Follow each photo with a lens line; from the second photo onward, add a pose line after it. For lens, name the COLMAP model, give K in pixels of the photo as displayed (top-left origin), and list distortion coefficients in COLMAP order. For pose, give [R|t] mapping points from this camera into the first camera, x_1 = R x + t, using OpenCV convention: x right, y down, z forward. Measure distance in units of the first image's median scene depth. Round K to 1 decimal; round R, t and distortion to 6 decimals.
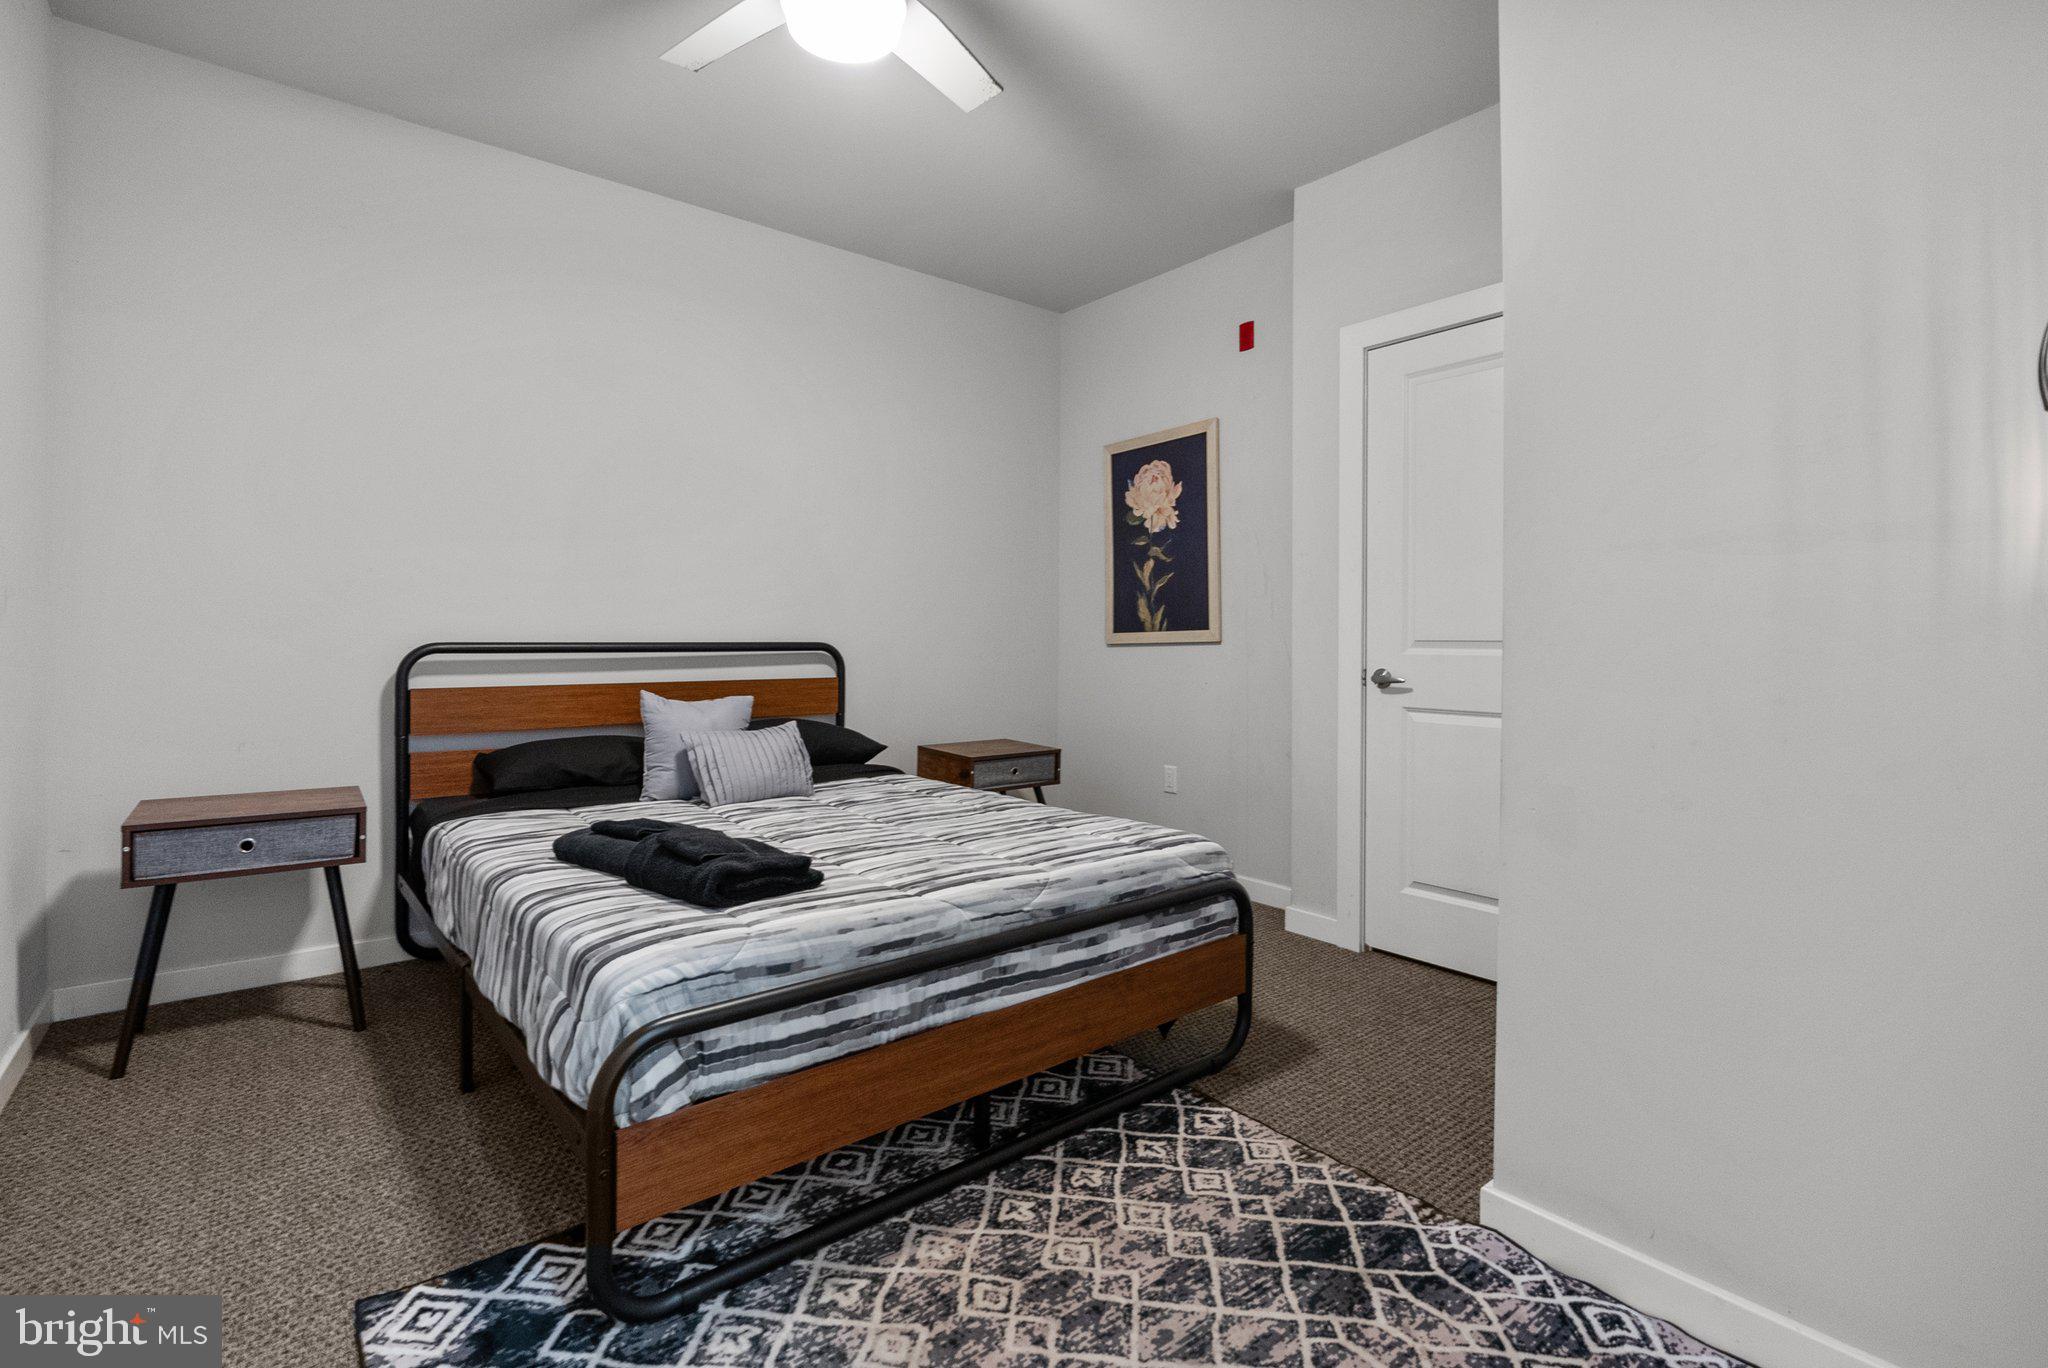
lens RADIAL K [[940.2, 0, 1027.1], [0, 940.2, 648.0], [0, 0, 1]] dist [0.002357, 0.000122]
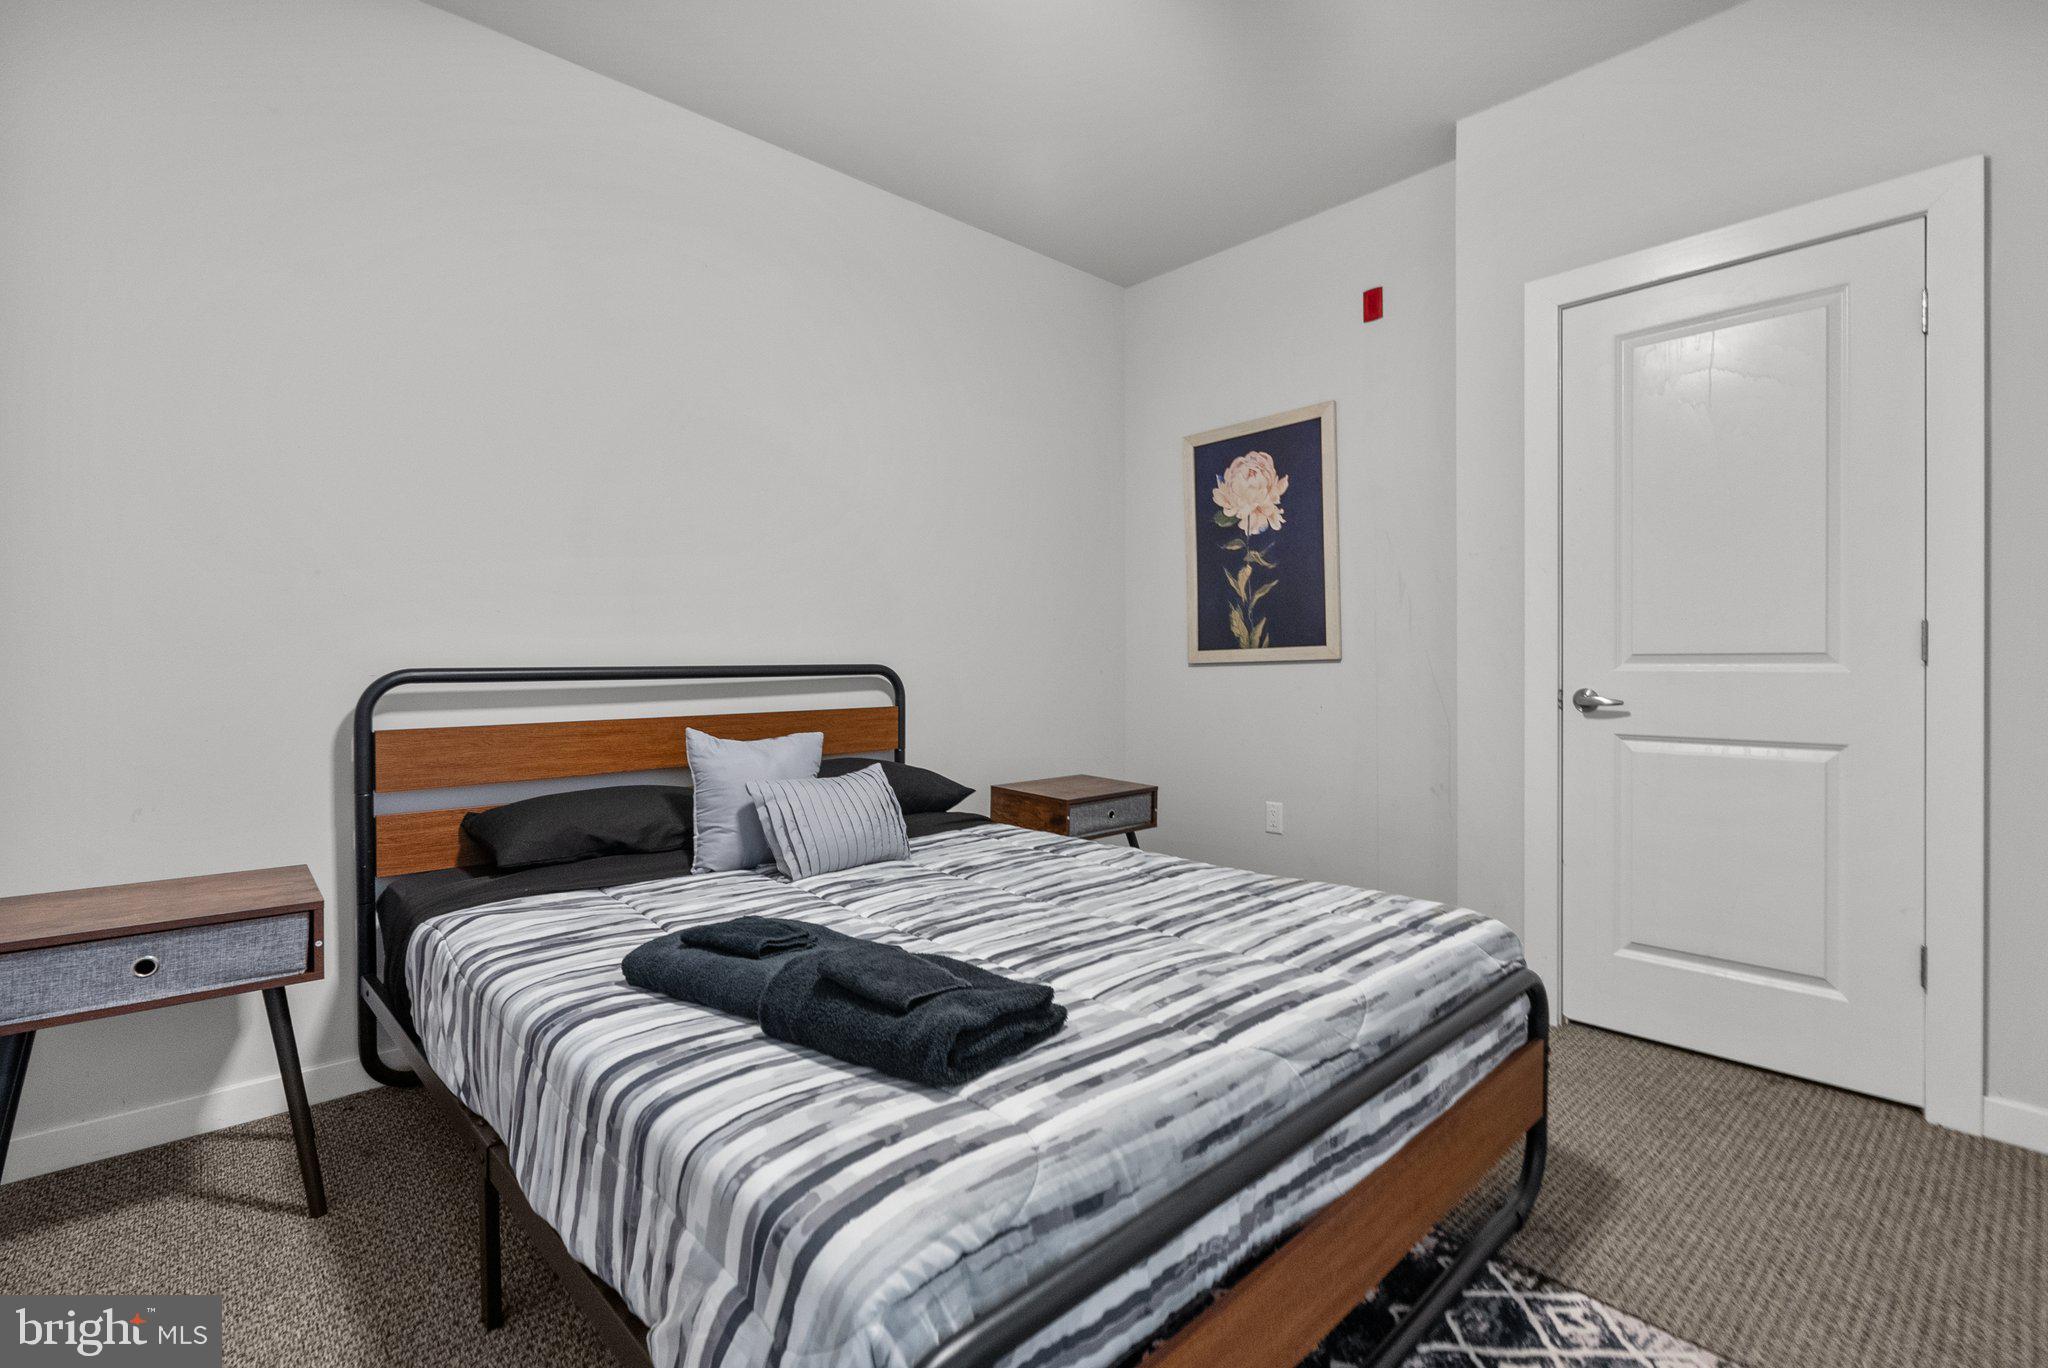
lens RADIAL K [[917.7, 0, 1026.8], [0, 917.7, 675.0], [0, 0, 1]] dist [-0.001460, 0.000909]
pose [[0.997463, -0.010610, 0.070389, -0.189296], [0.010284, 0.999935, 0.004980, 0.000898], [-0.070438, -0.004244, 0.997507, 0.235736]]
